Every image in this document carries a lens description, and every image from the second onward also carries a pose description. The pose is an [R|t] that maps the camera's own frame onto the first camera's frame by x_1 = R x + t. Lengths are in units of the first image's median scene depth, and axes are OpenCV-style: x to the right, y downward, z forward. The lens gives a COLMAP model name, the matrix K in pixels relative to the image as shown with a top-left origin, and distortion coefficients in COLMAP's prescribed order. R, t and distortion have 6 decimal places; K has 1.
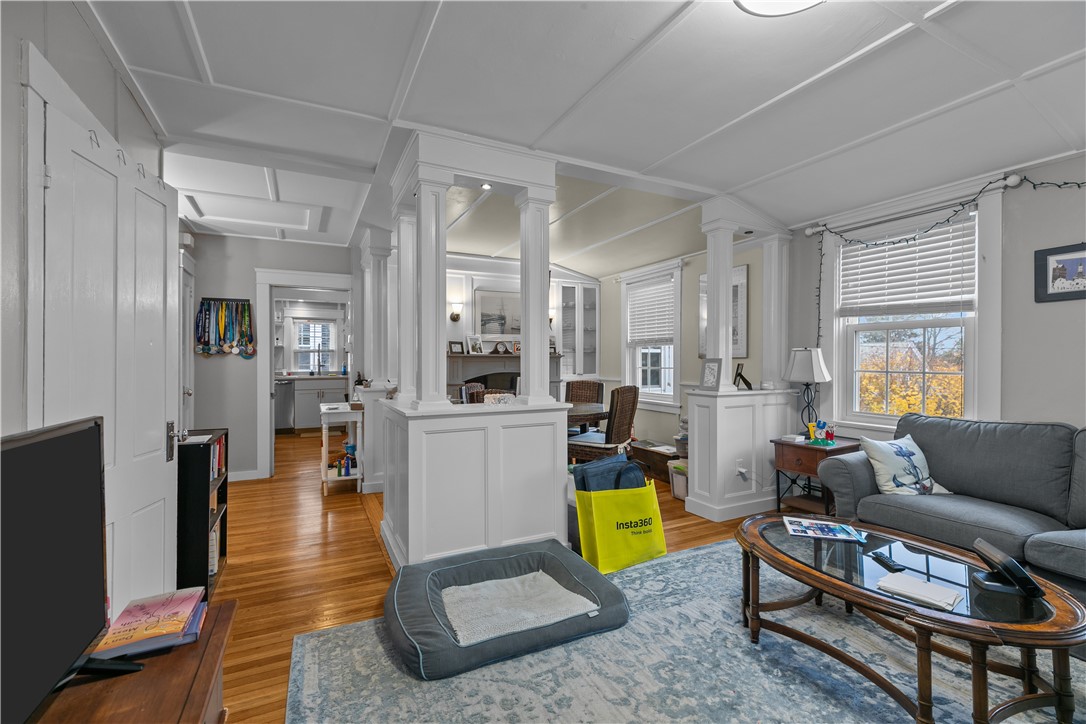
lens RADIAL K [[487.2, 0, 539.3], [0, 487.2, 360.8], [0, 0, 1]] dist [0.002452, -0.000551]
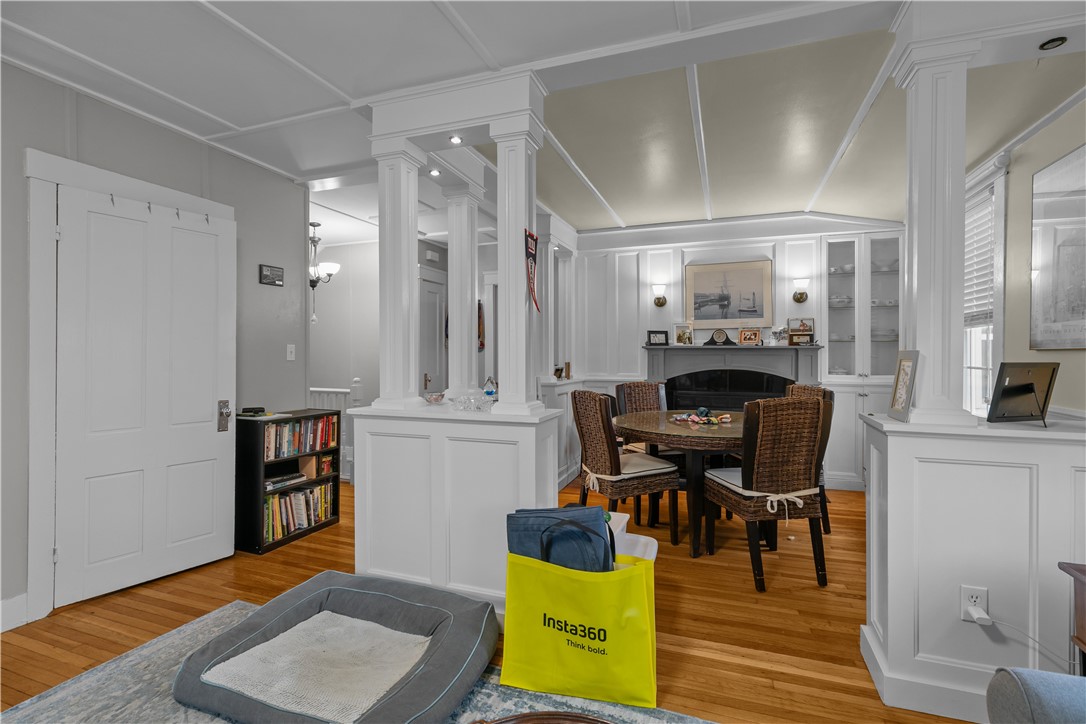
lens RADIAL K [[487.2, 0, 548.1], [0, 487.2, 356.2], [0, 0, 1]] dist [0.002452, -0.000551]
pose [[0.687094, 0.006440, -0.726540, 0.321592], [-0.001249, 0.999970, 0.007682, -0.001972], [0.726568, -0.004371, 0.687081, 0.301084]]
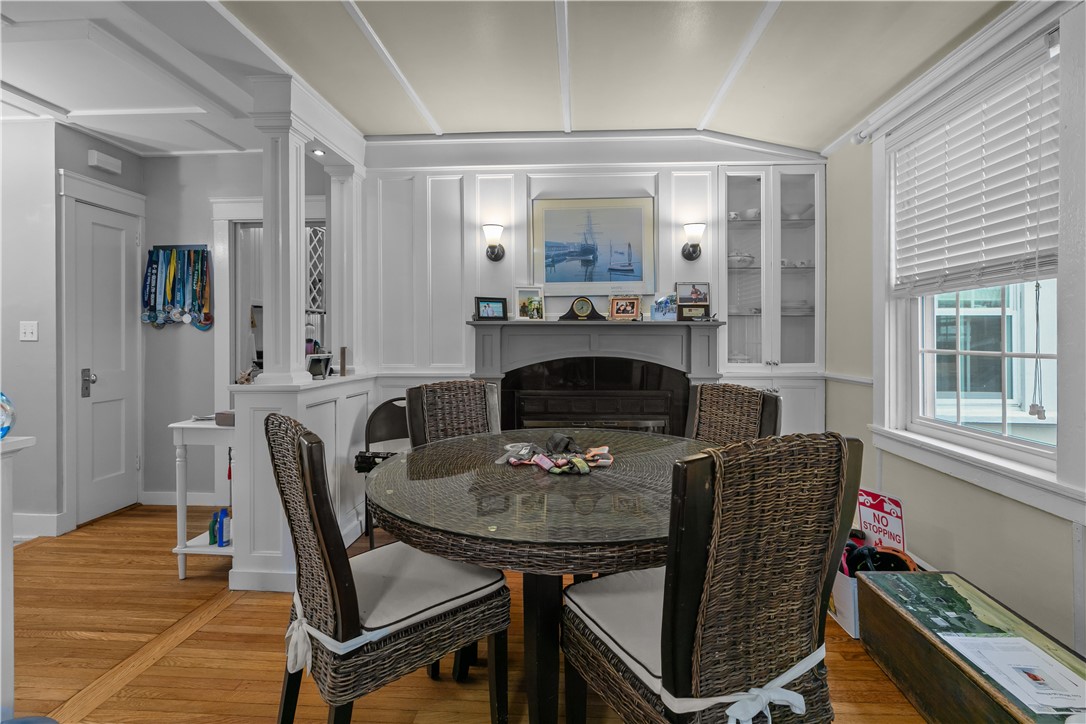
lens RADIAL K [[487.2, 0, 545.3], [0, 487.2, 334.6], [0, 0, 1]] dist [0.002452, -0.000551]
pose [[0.863267, -0.001269, -0.504747, 0.158091], [-0.002234, 0.999977, -0.006335, 0.004891], [0.504743, 0.006597, 0.863244, 0.592864]]
